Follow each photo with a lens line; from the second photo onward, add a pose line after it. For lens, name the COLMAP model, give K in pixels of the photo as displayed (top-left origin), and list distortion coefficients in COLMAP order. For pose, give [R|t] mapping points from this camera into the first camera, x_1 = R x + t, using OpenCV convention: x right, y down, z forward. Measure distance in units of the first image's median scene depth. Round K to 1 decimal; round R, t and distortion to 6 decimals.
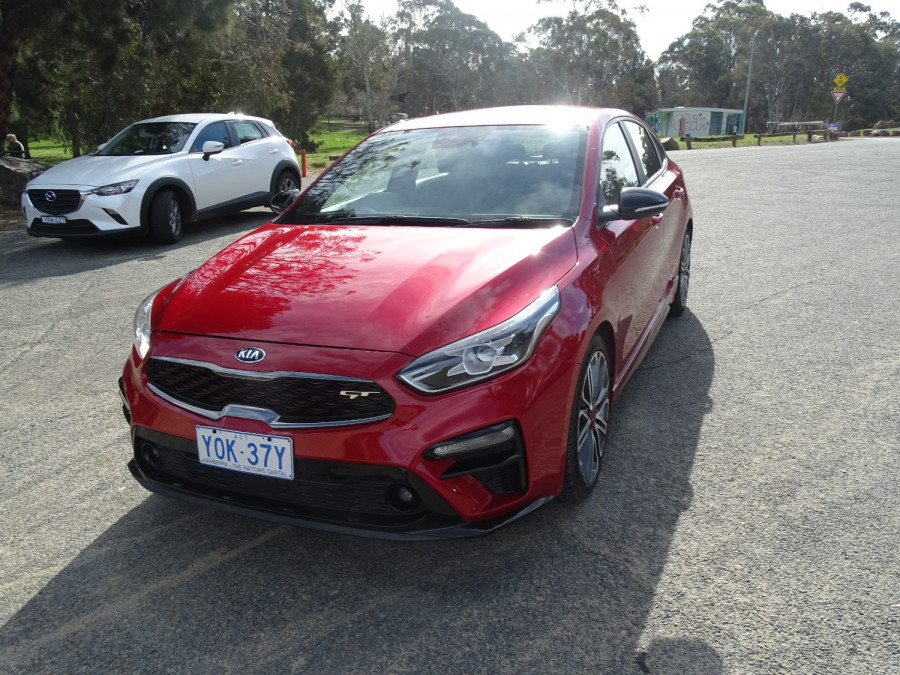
lens RADIAL K [[691.4, 0, 451.0], [0, 691.4, 335.0], [0, 0, 1]] dist [0.003067, 0.011520]
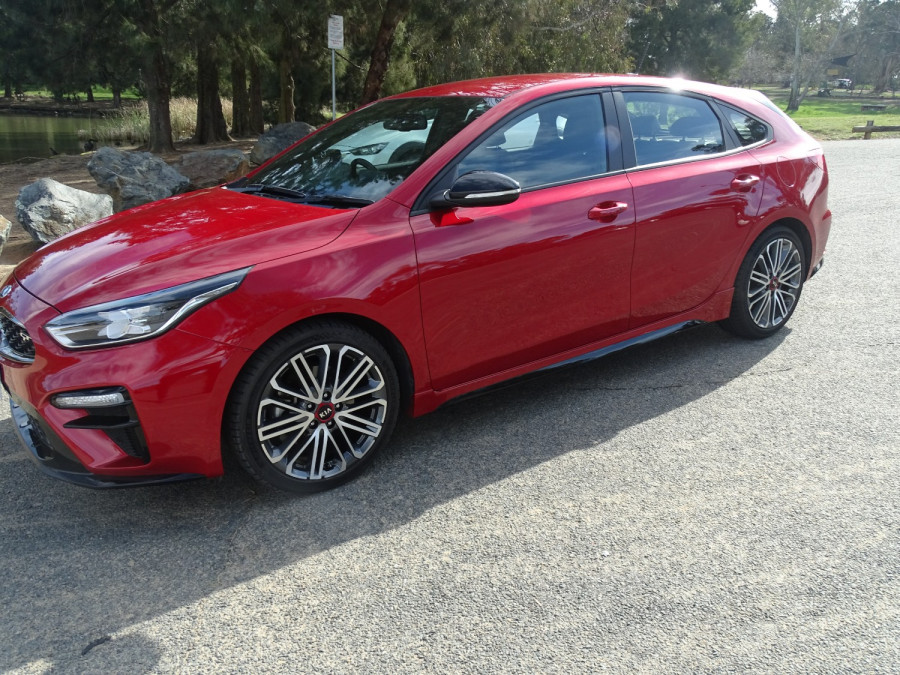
lens RADIAL K [[691.4, 0, 451.5], [0, 691.4, 338.2], [0, 0, 1]] dist [0.003067, 0.011520]
pose [[0.869371, 0.166657, -0.465208, 0.963846], [-0.144175, 0.985998, 0.083795, -0.104203], [0.472660, -0.005778, 0.881226, 0.316933]]
